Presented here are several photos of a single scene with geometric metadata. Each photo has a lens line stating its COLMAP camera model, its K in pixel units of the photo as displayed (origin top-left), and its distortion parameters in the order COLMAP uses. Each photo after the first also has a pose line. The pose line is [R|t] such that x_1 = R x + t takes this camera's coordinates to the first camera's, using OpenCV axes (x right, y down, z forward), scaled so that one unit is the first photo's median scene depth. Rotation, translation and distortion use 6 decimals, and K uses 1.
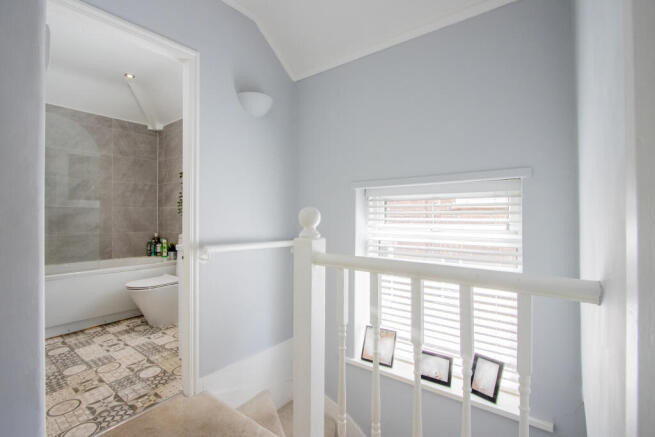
lens RADIAL K [[301.5, 0, 327.0], [0, 301.5, 218.2], [0, 0, 1]] dist [-0.018305, 0.003196]
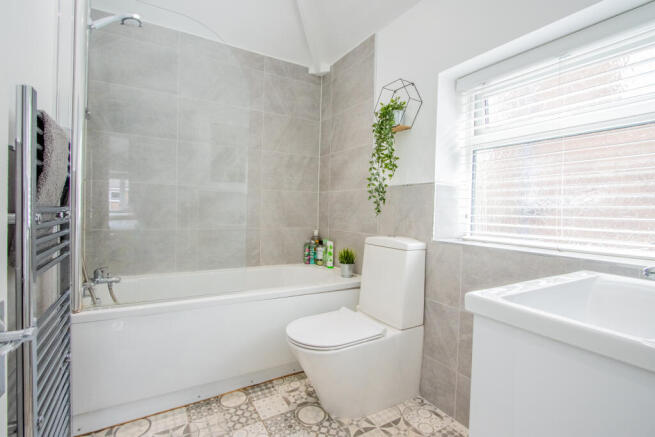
lens RADIAL K [[301.5, 0, 327.8], [0, 301.5, 218.6], [0, 0, 1]] dist [-0.018305, 0.003196]
pose [[0.929859, 0.030538, -0.366646, -0.314609], [-0.024262, 0.999470, 0.021716, 0.009469], [0.367115, -0.011297, 0.930107, 0.403818]]
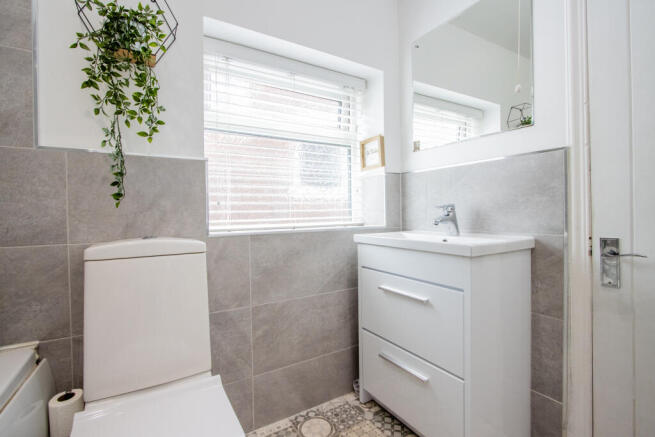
lens RADIAL K [[301.5, 0, 328.9], [0, 301.5, 208.7], [0, 0, 1]] dist [-0.018305, 0.003196]
pose [[0.353158, -0.003568, 0.935557, -0.641319], [-0.006732, 0.999957, 0.006355, 0.015606], [-0.935540, -0.008542, 0.353118, 0.659596]]
